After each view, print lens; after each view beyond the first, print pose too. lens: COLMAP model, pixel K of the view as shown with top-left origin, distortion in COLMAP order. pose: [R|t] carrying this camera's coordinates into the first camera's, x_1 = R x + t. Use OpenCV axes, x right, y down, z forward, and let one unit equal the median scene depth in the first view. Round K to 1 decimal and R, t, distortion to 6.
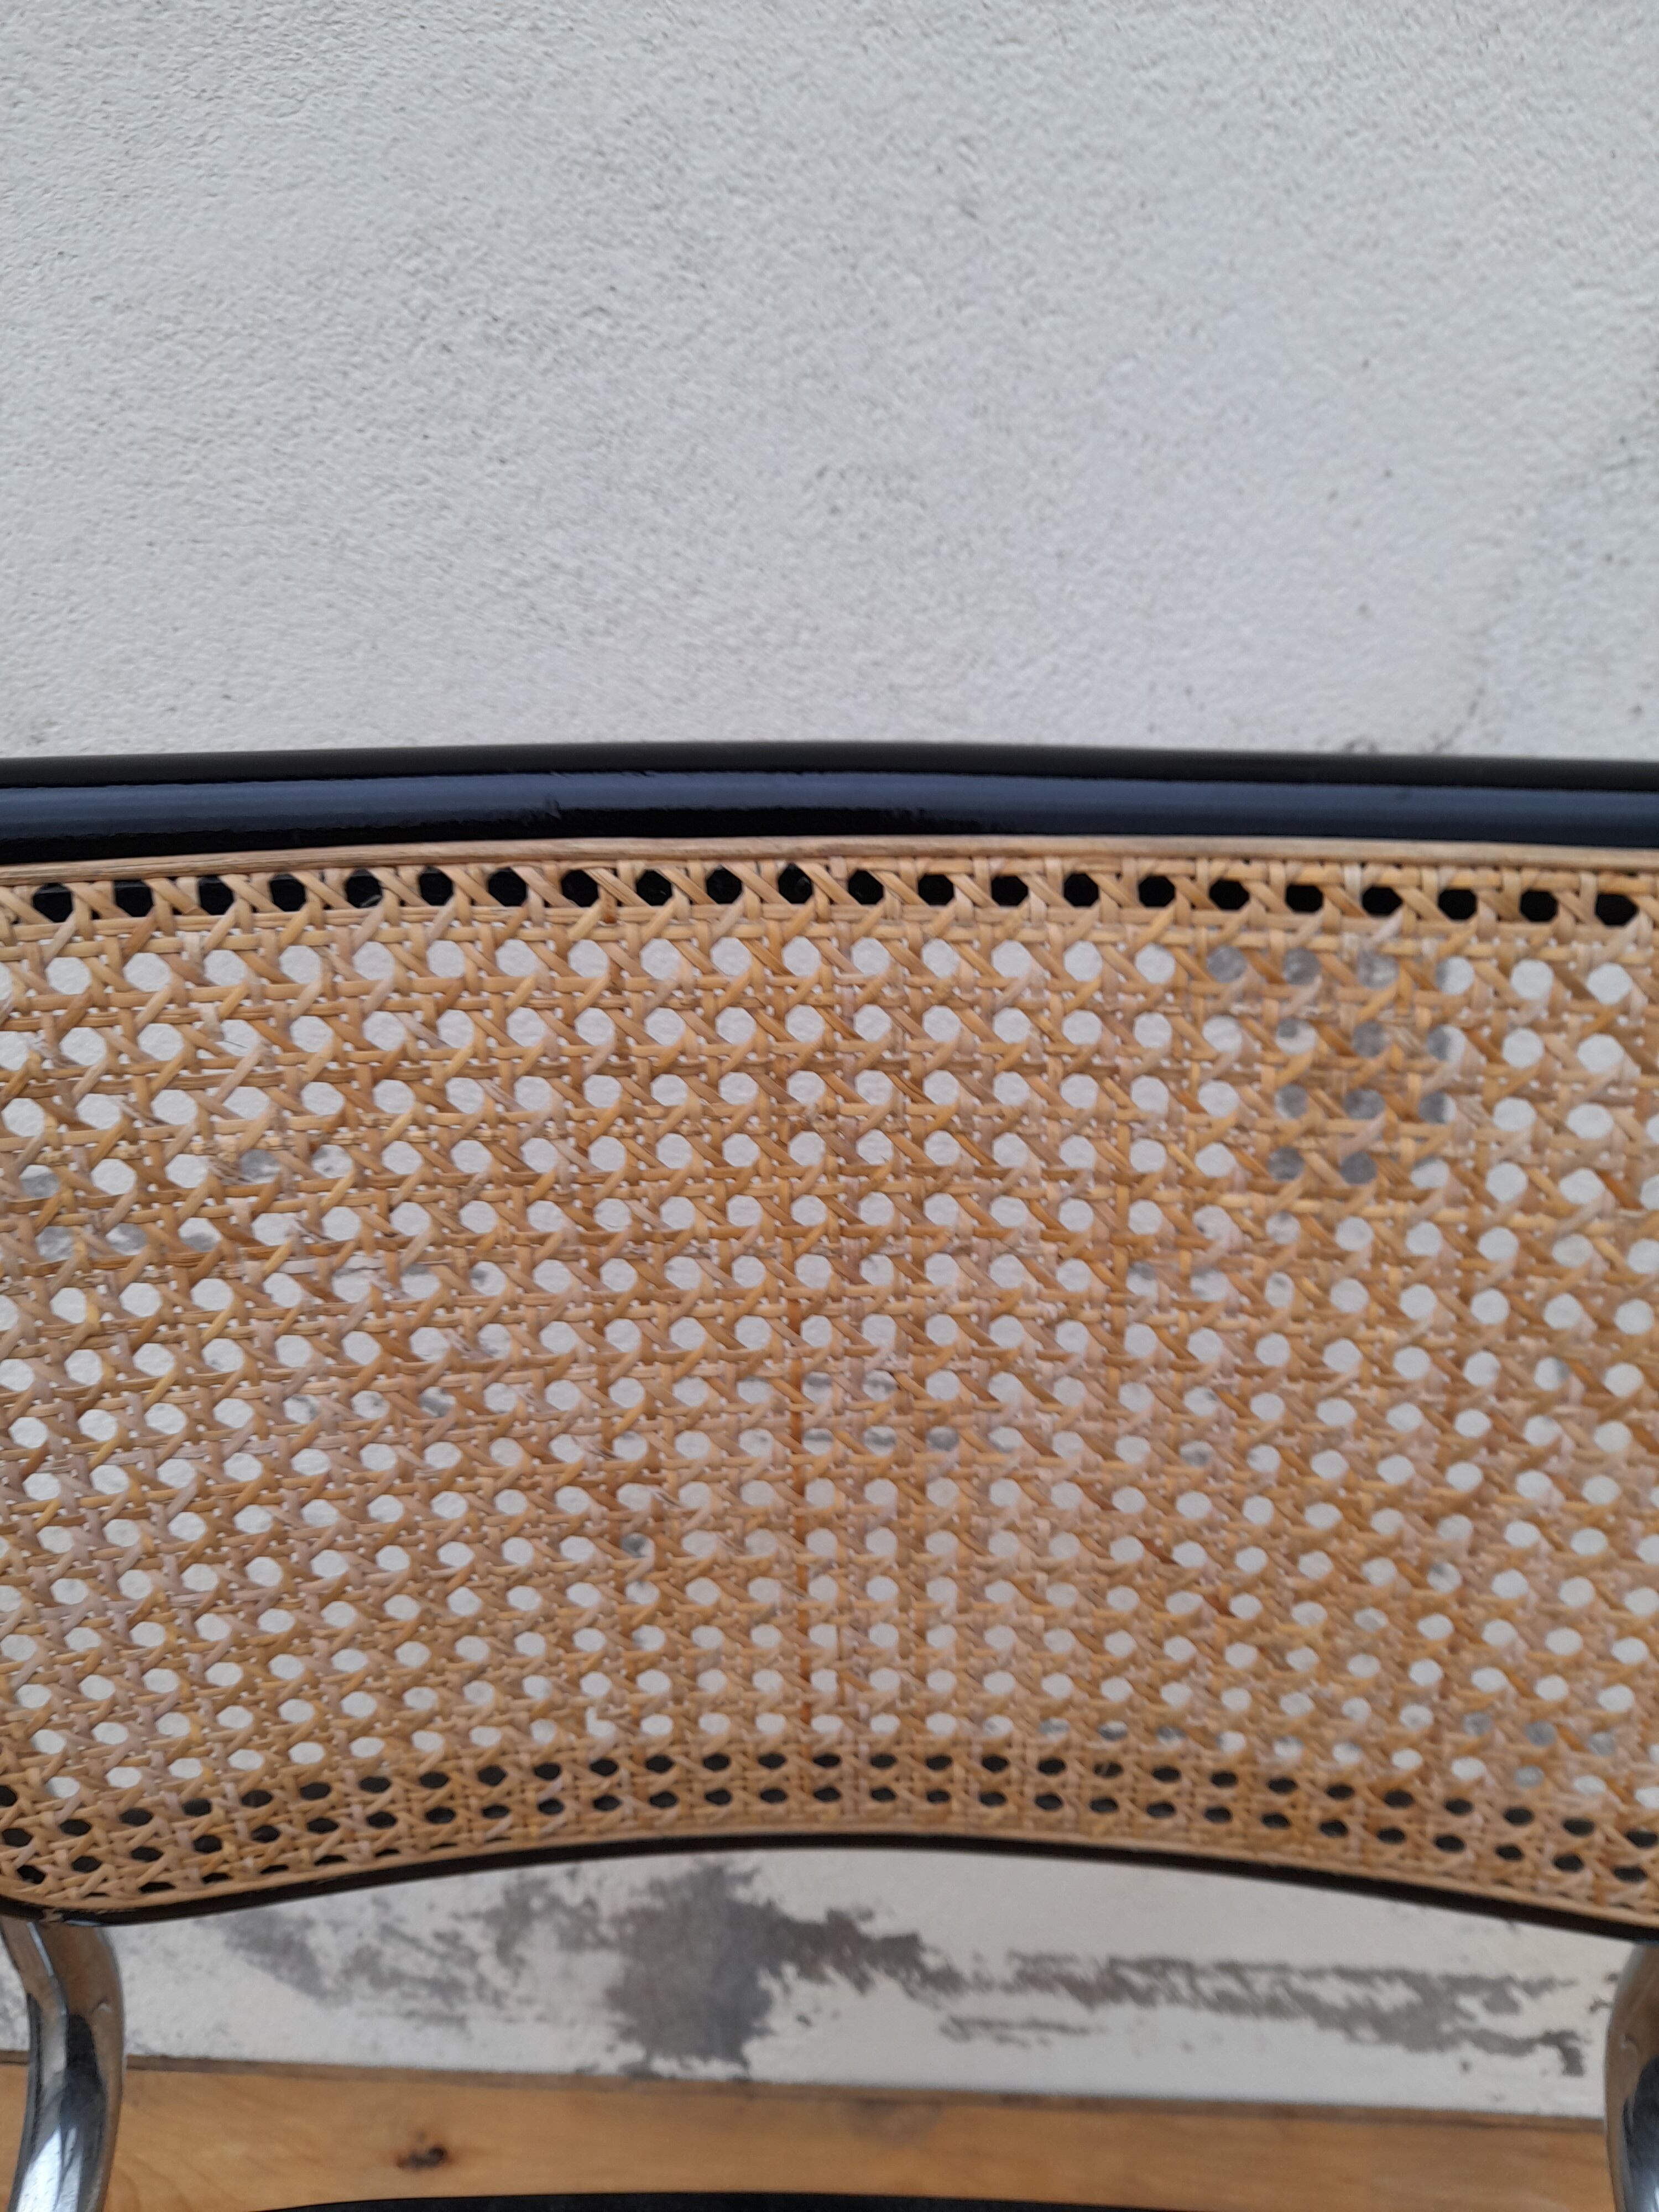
lens RADIAL K [[1651.0, 0, 822.8], [0, 1651.0, 1112.1], [0, 0, 1]] dist [0.033874, -0.040751]
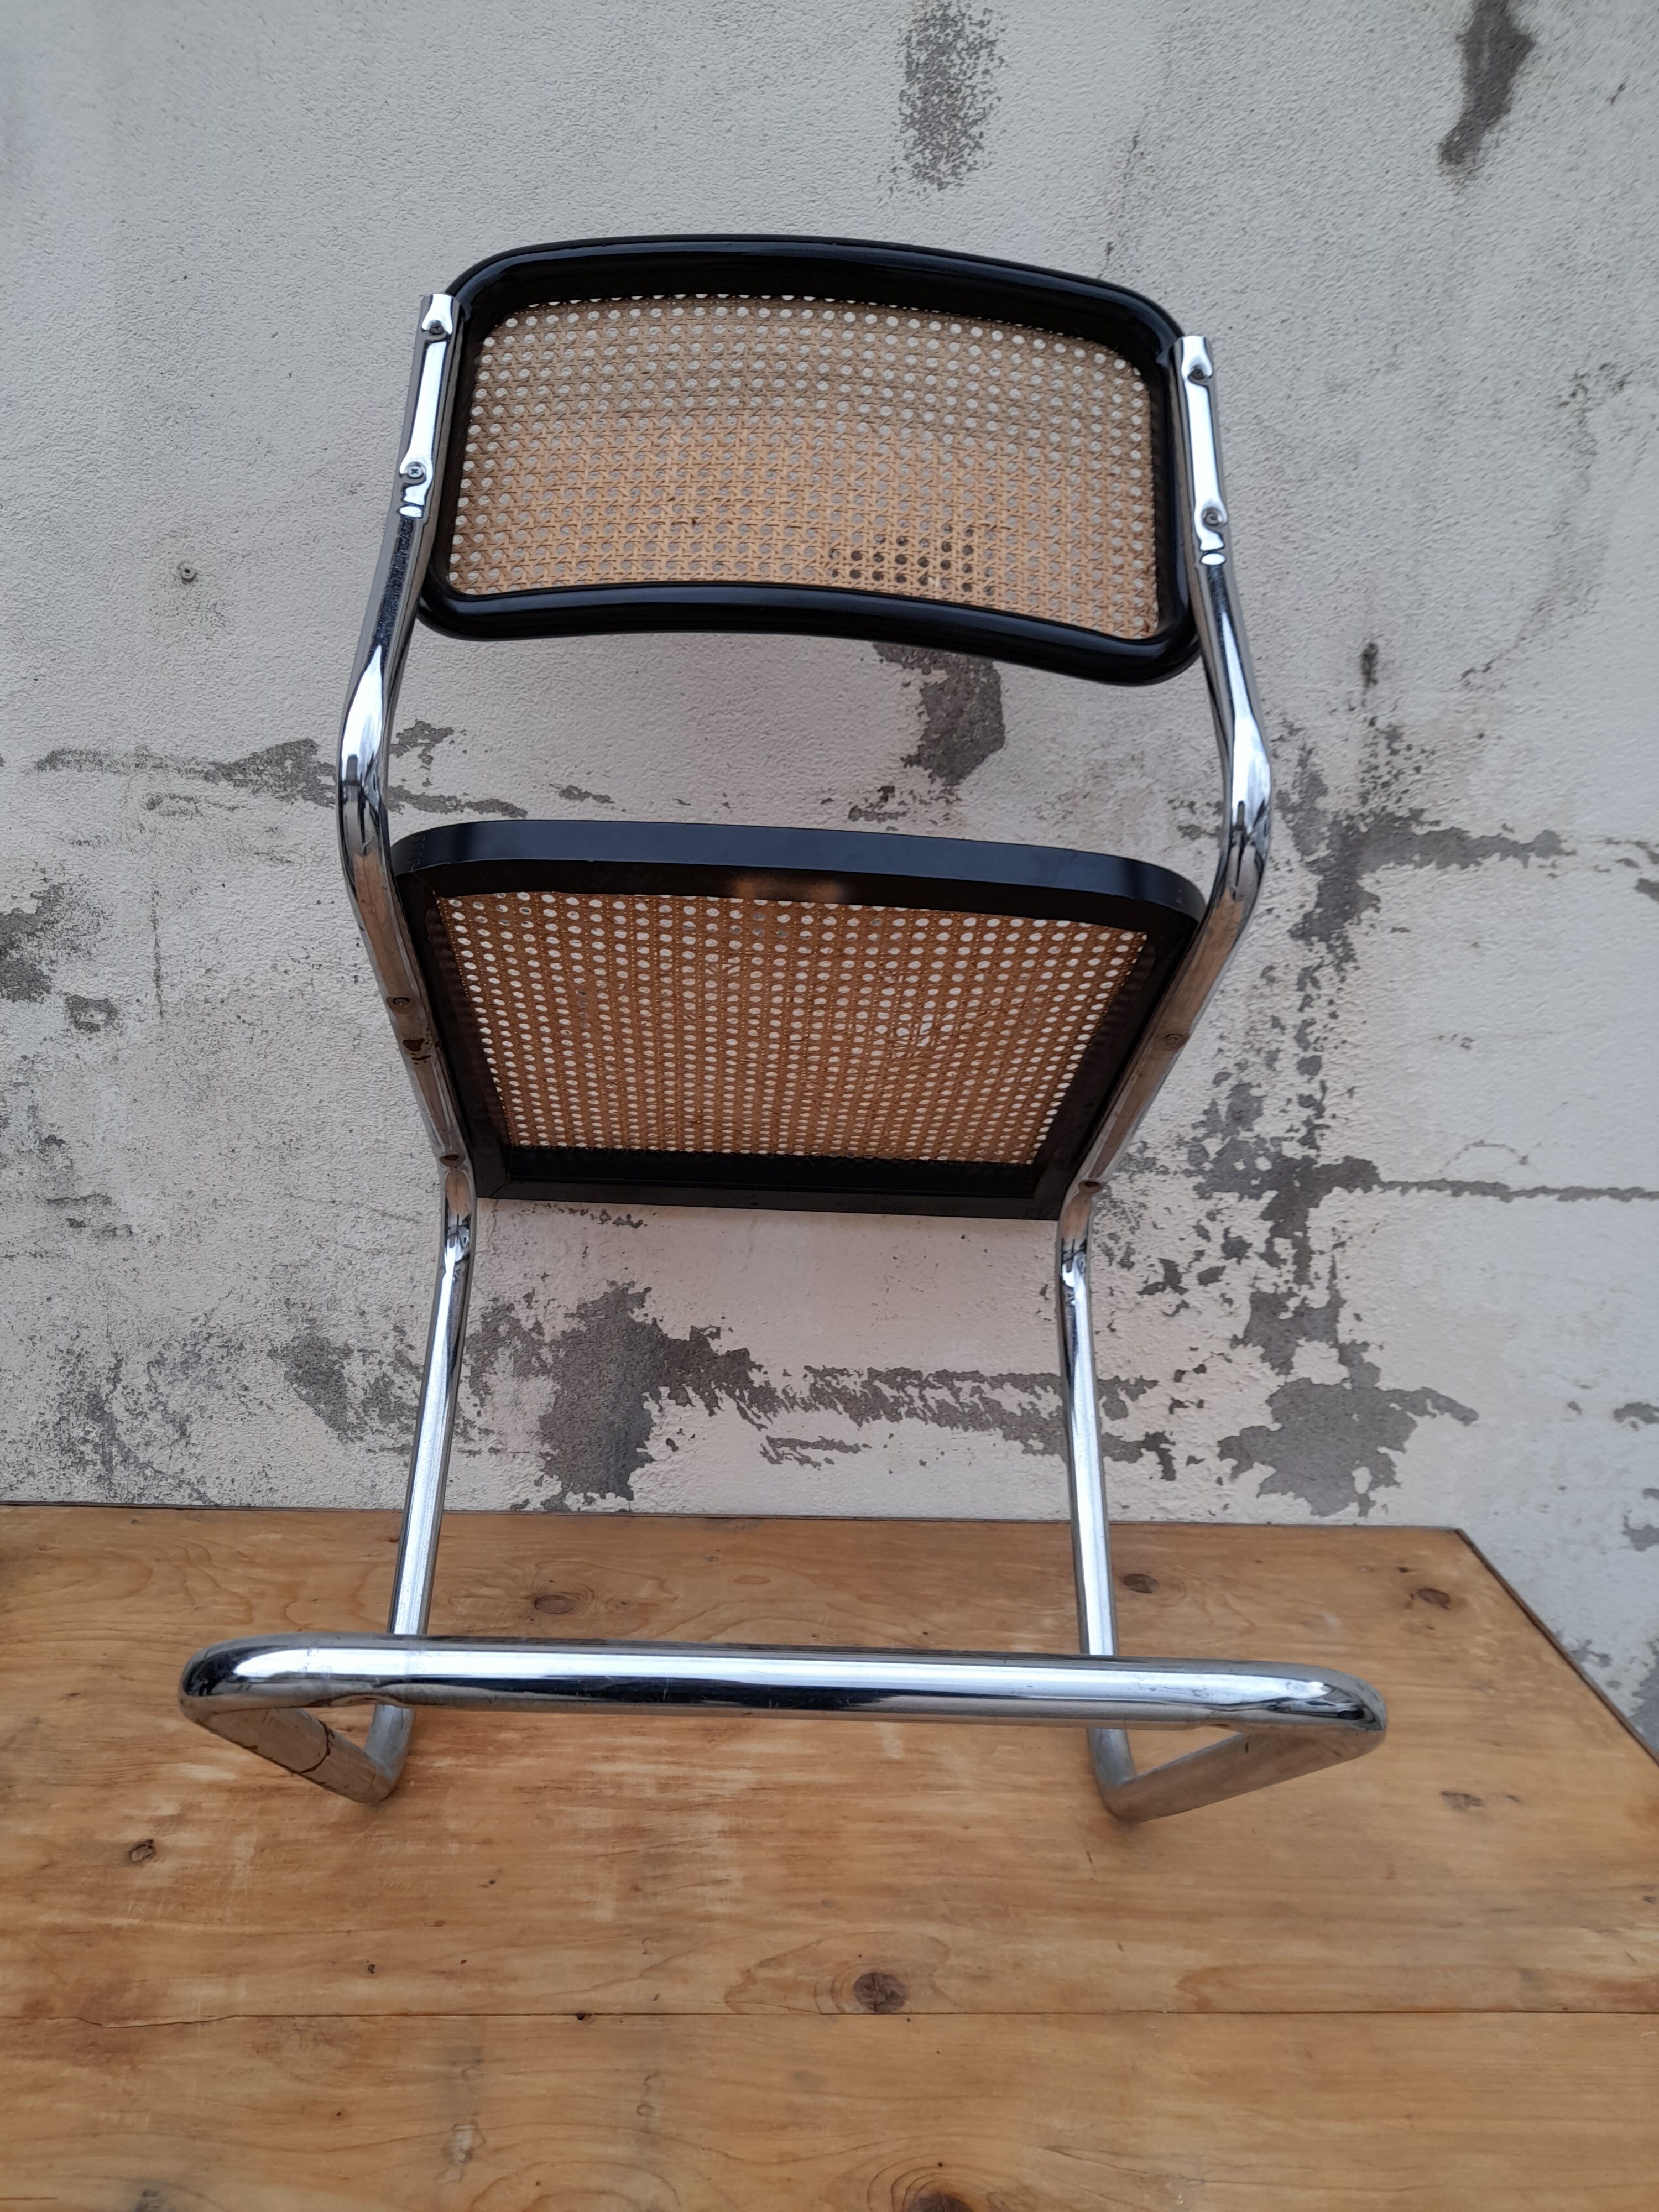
lens RADIAL K [[1651.0, 0, 816.0], [0, 1651.0, 1130.5], [0, 0, 1]] dist [0.033874, -0.040751]
pose [[0.993766, 0.019297, 0.109804, -0.123335], [0.013504, 0.956817, -0.290376, 1.692253], [-0.110666, 0.290049, 0.950592, -1.244460]]
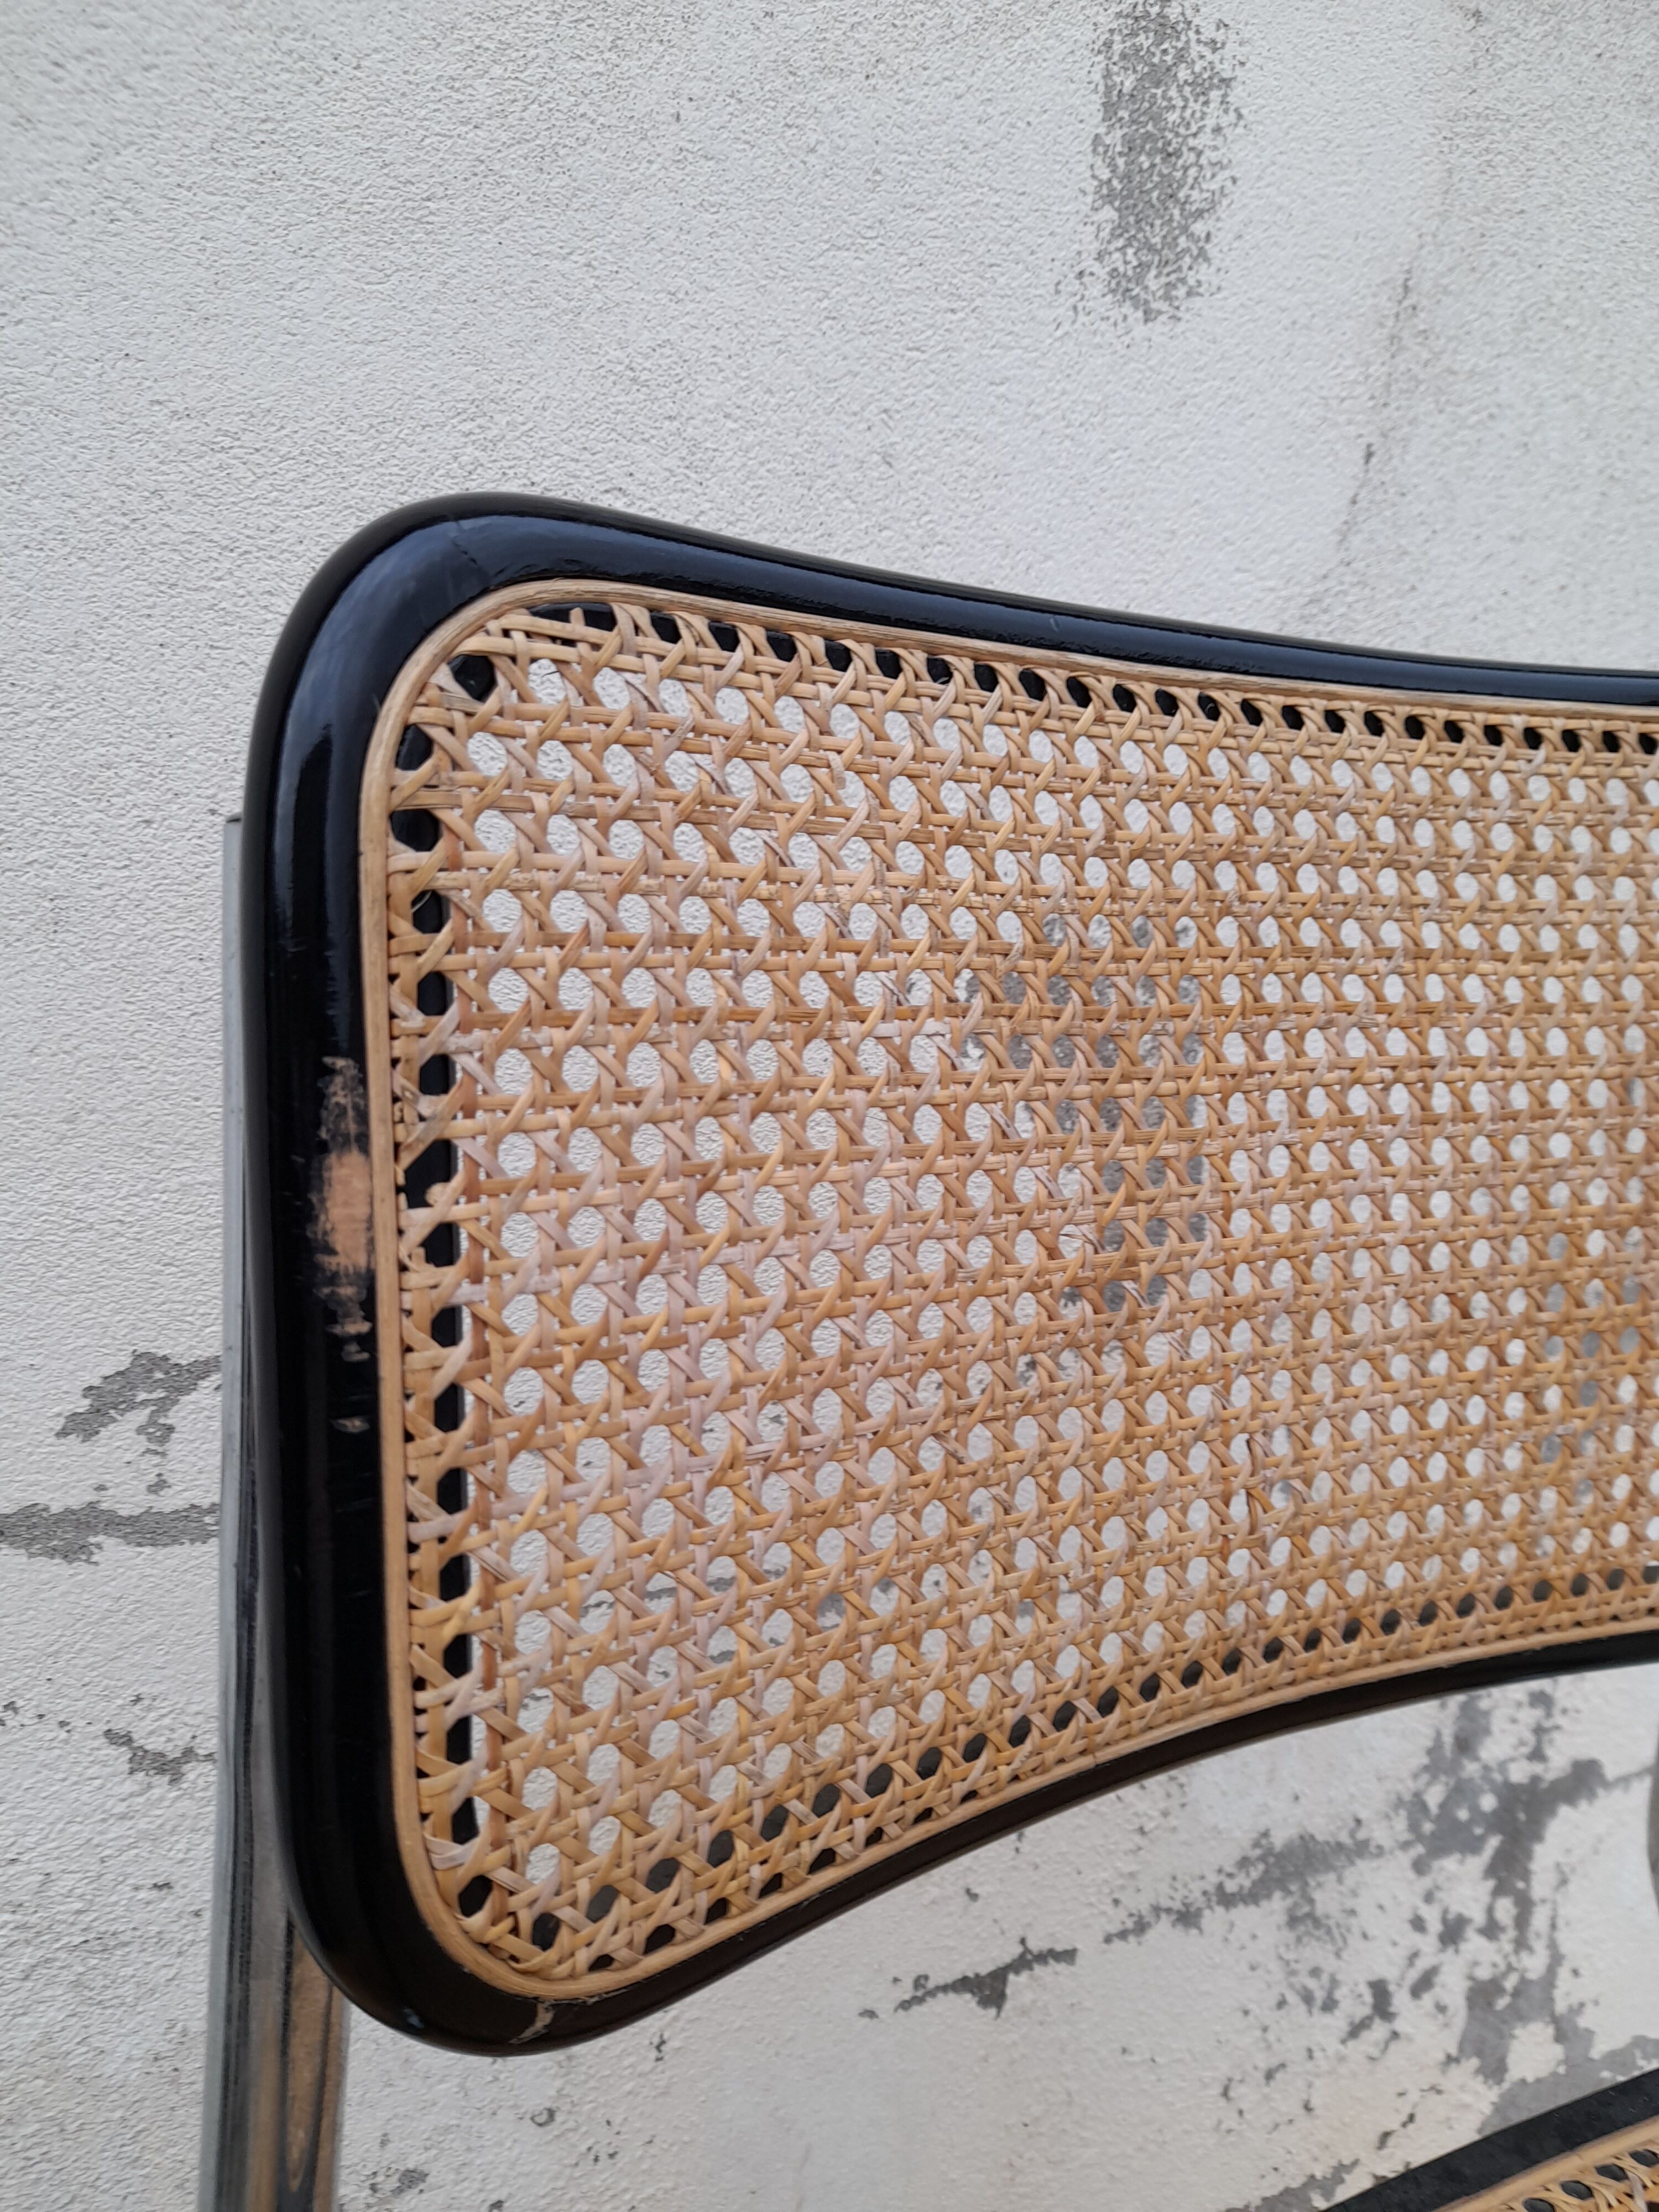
lens RADIAL K [[1651.0, 0, 815.2], [0, 1651.0, 1112.2], [0, 0, 1]] dist [0.033874, -0.040751]
pose [[0.860034, -0.035685, 0.508988, -0.751343], [0.222701, 0.923771, -0.311531, 0.383612], [-0.459071, 0.381279, 0.802421, 0.197576]]
